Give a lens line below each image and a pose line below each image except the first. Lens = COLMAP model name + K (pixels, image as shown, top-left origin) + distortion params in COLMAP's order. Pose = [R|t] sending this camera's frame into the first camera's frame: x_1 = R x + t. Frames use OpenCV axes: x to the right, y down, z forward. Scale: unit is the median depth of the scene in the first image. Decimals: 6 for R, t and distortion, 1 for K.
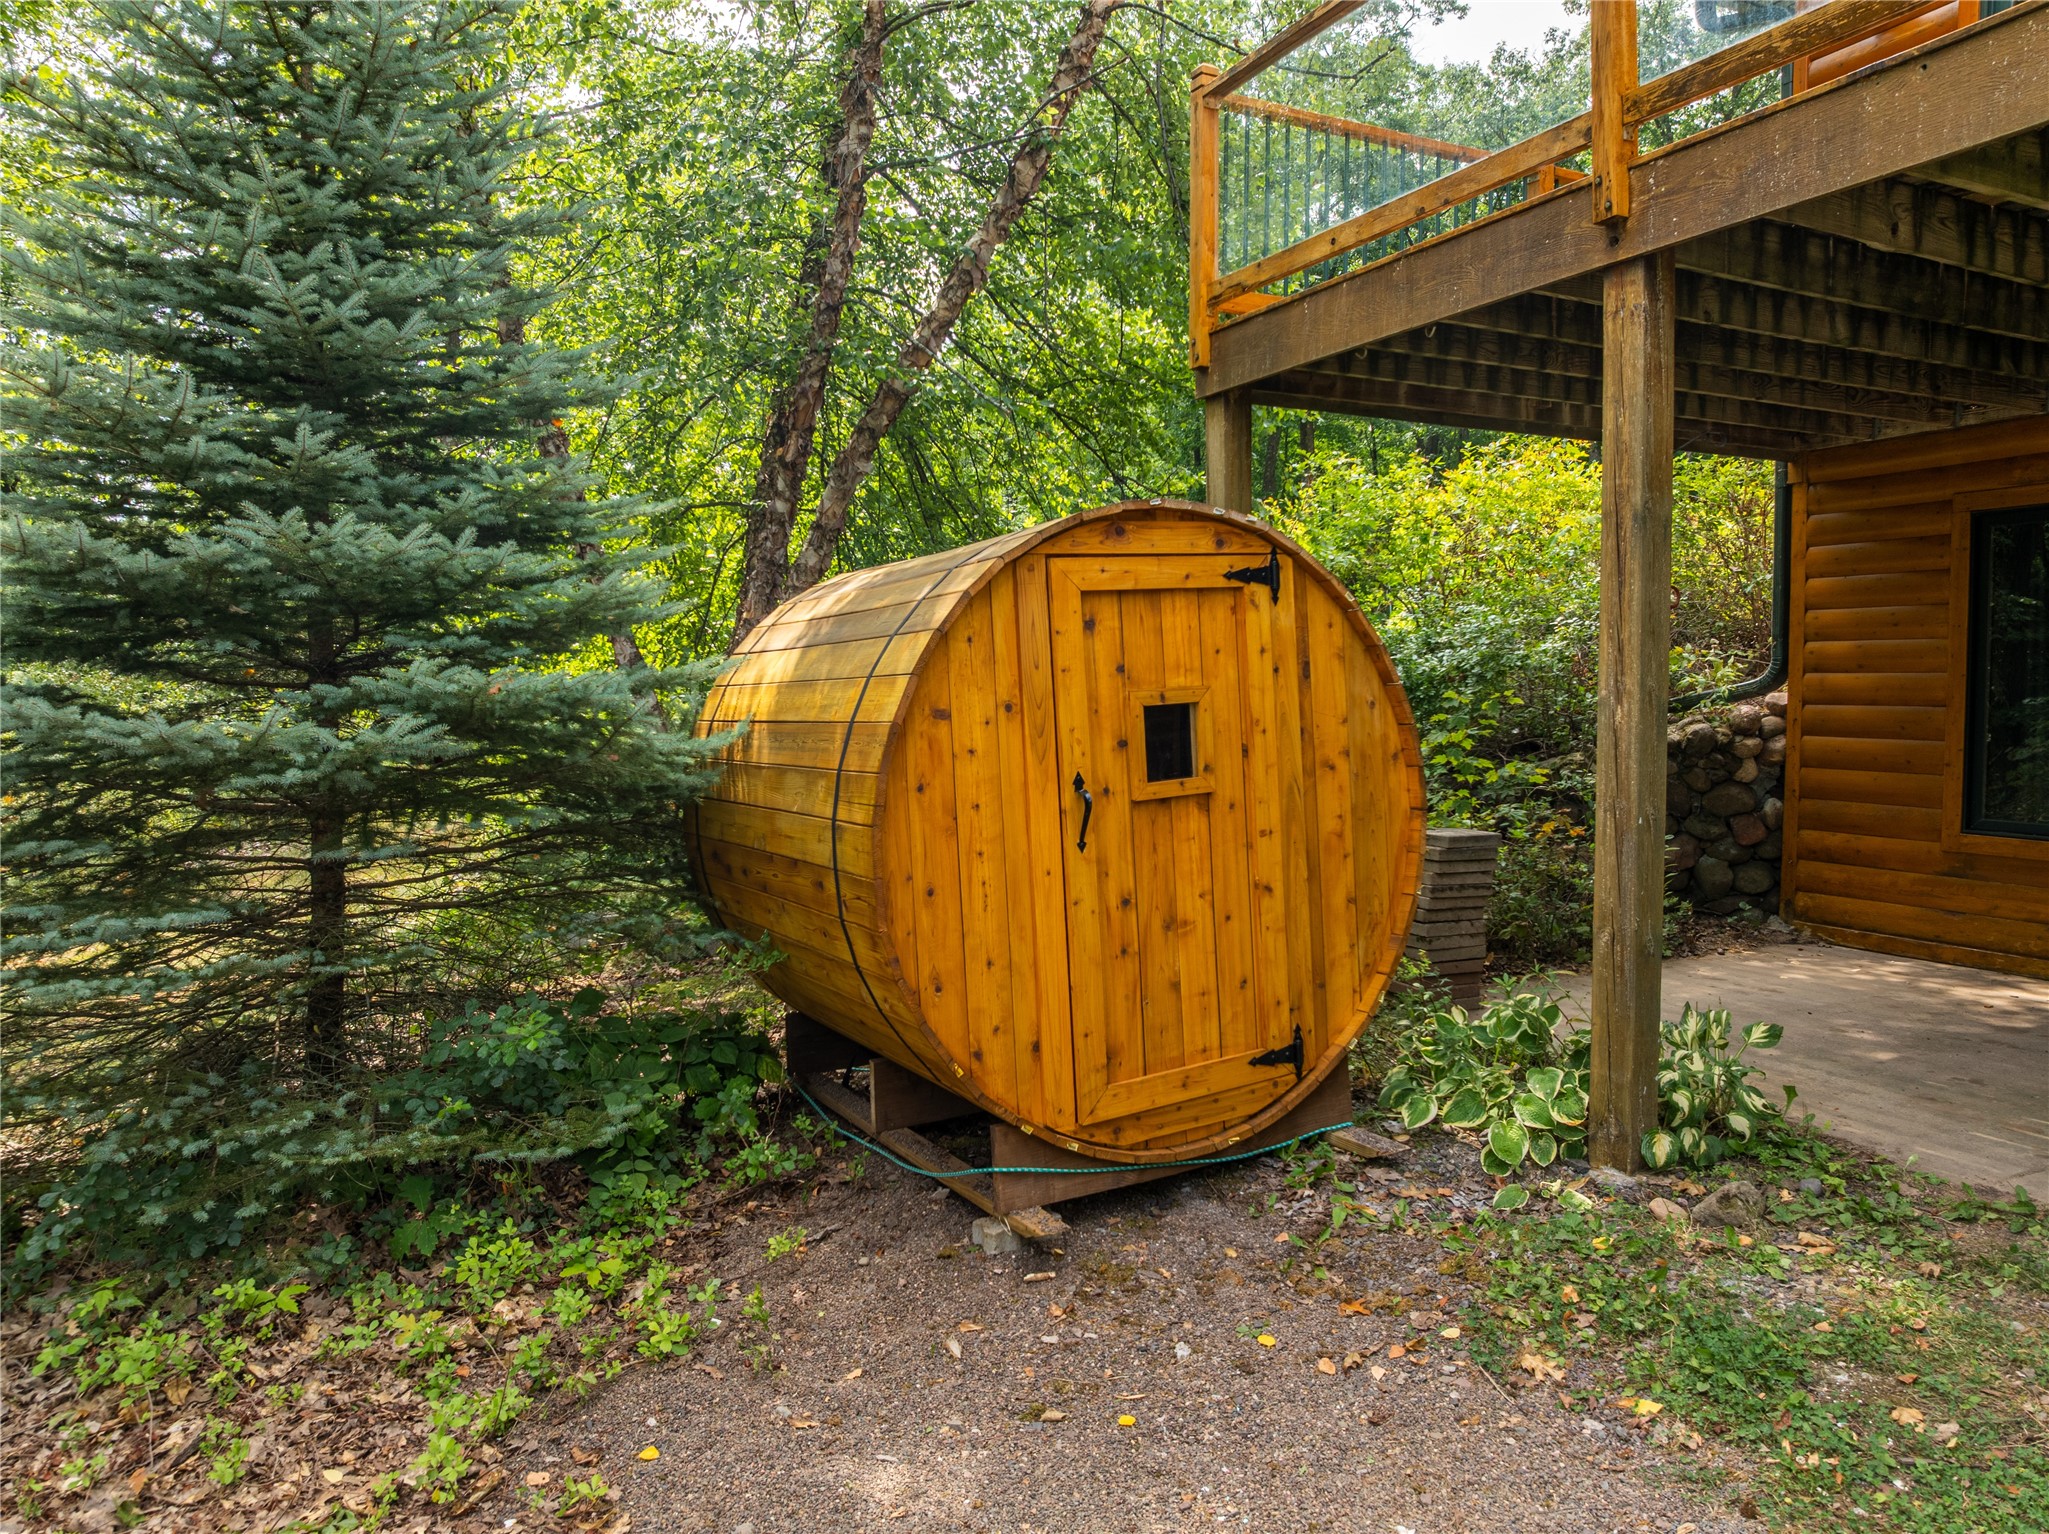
lens RADIAL K [[1445.2, 0, 1019.1], [0, 1445.2, 768.1], [0, 0, 1]] dist [-0.035182, 0.000371]
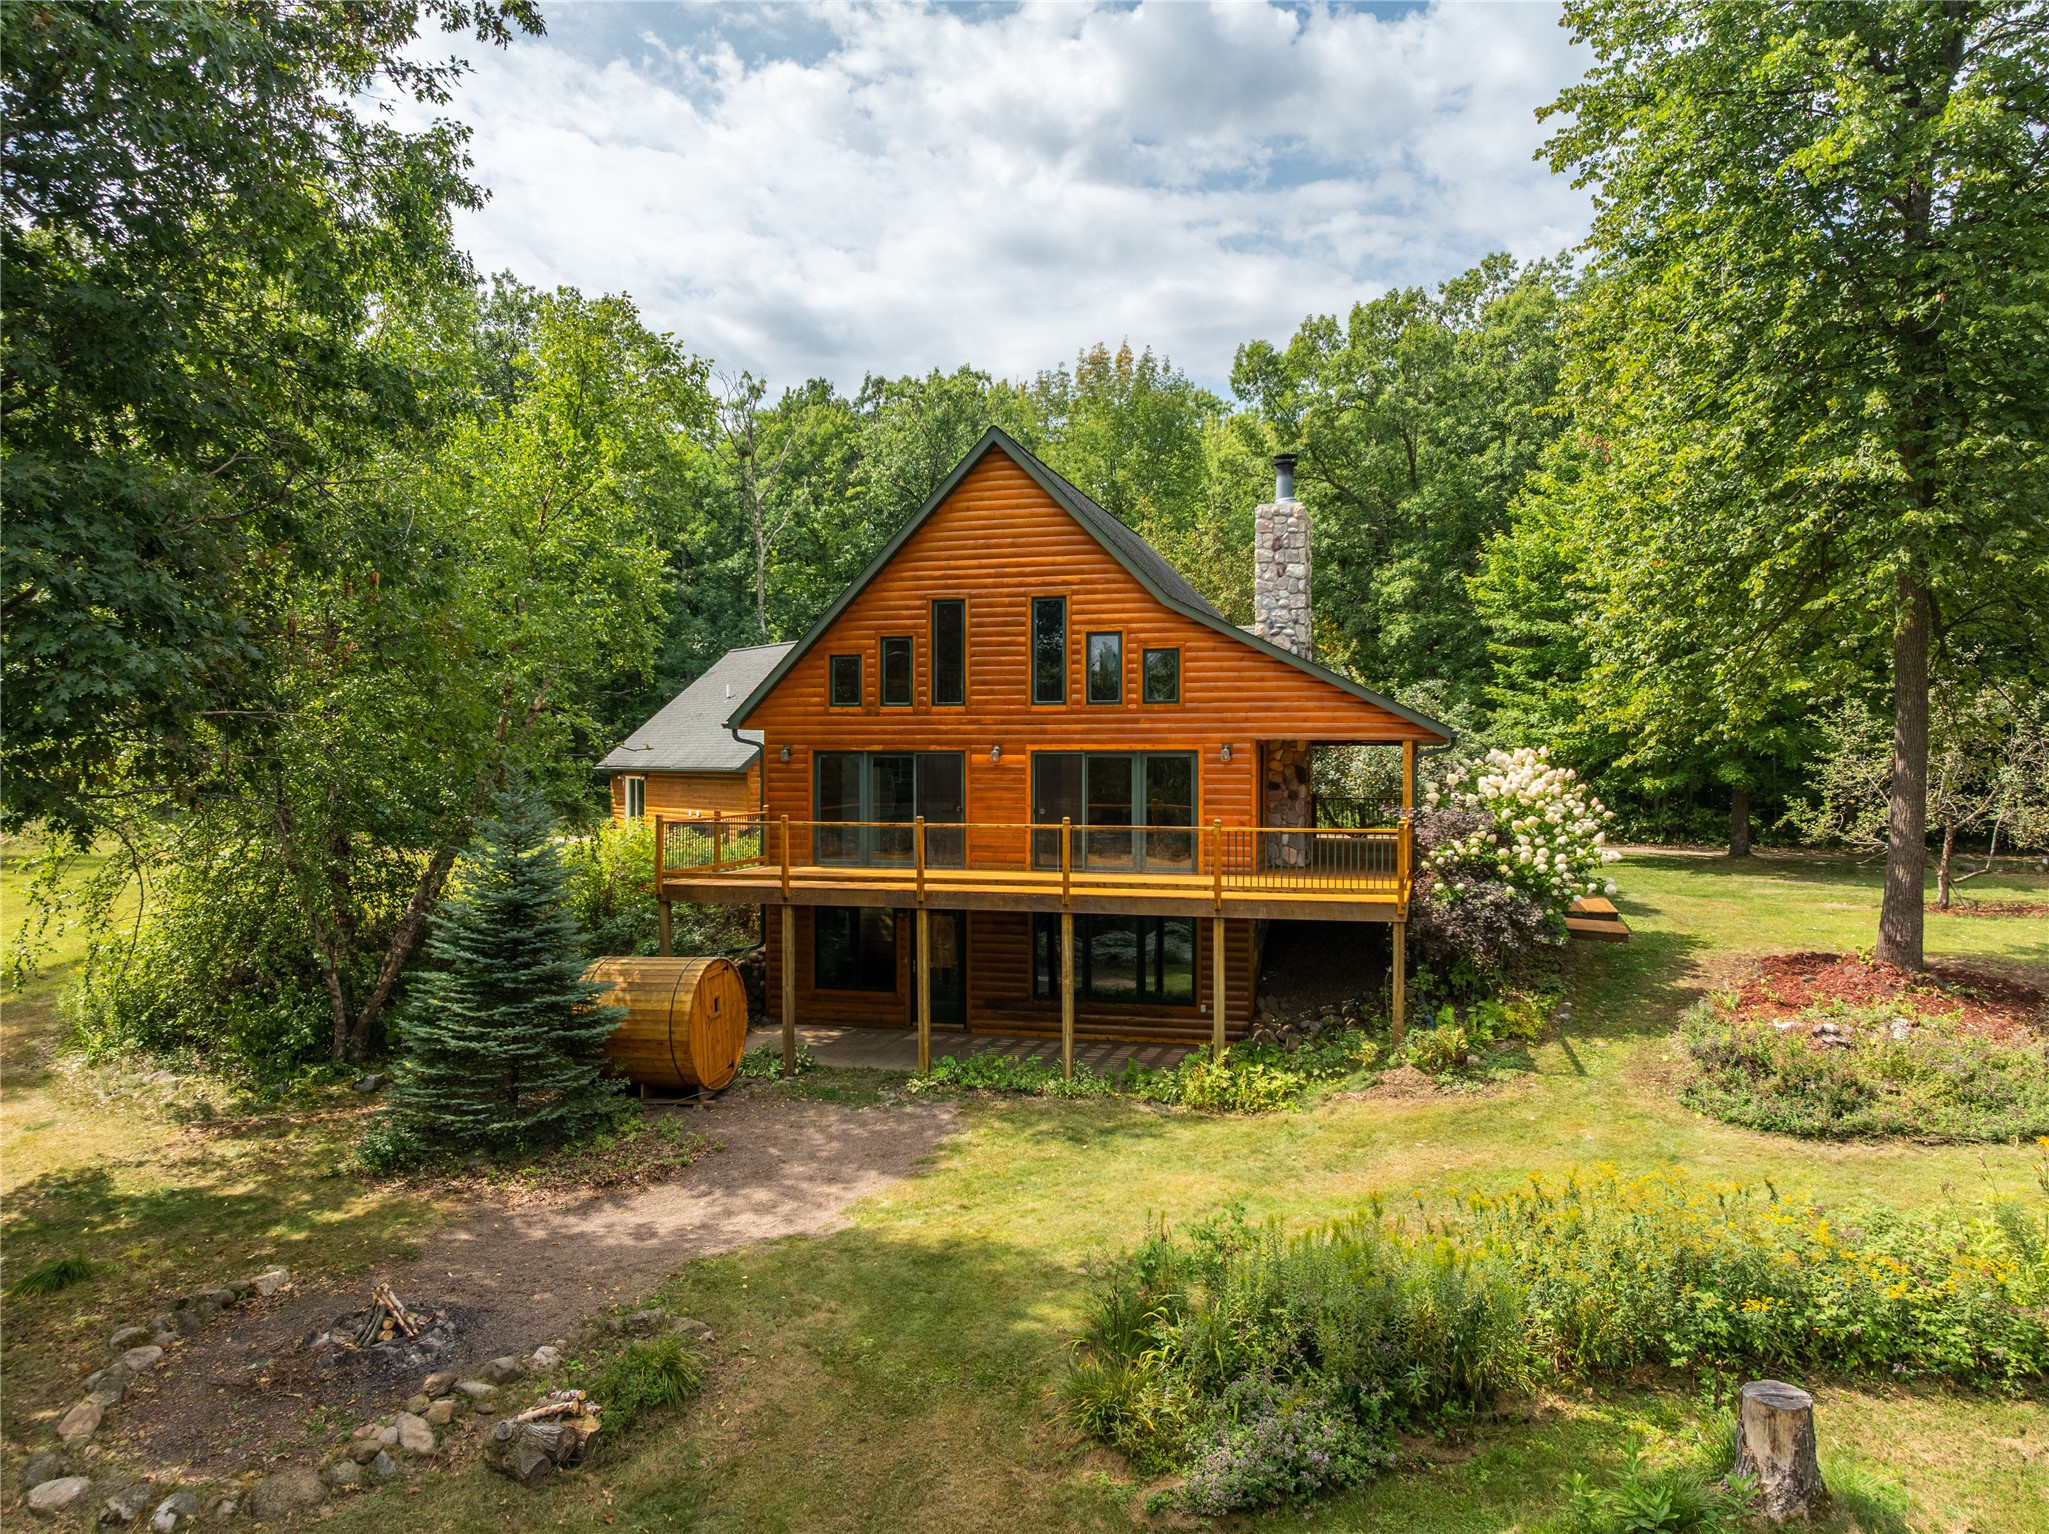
lens RADIAL K [[1441.9, 0, 1024.5], [0, 1441.9, 767.0], [0, 0, 1]] dist [-0.001395, -0.089825]
pose [[0.666380, -0.004776, 0.745597, -2.838523], [0.047774, 0.998198, -0.036305, -0.596120], [-0.744080, 0.059813, 0.665407, -3.104673]]
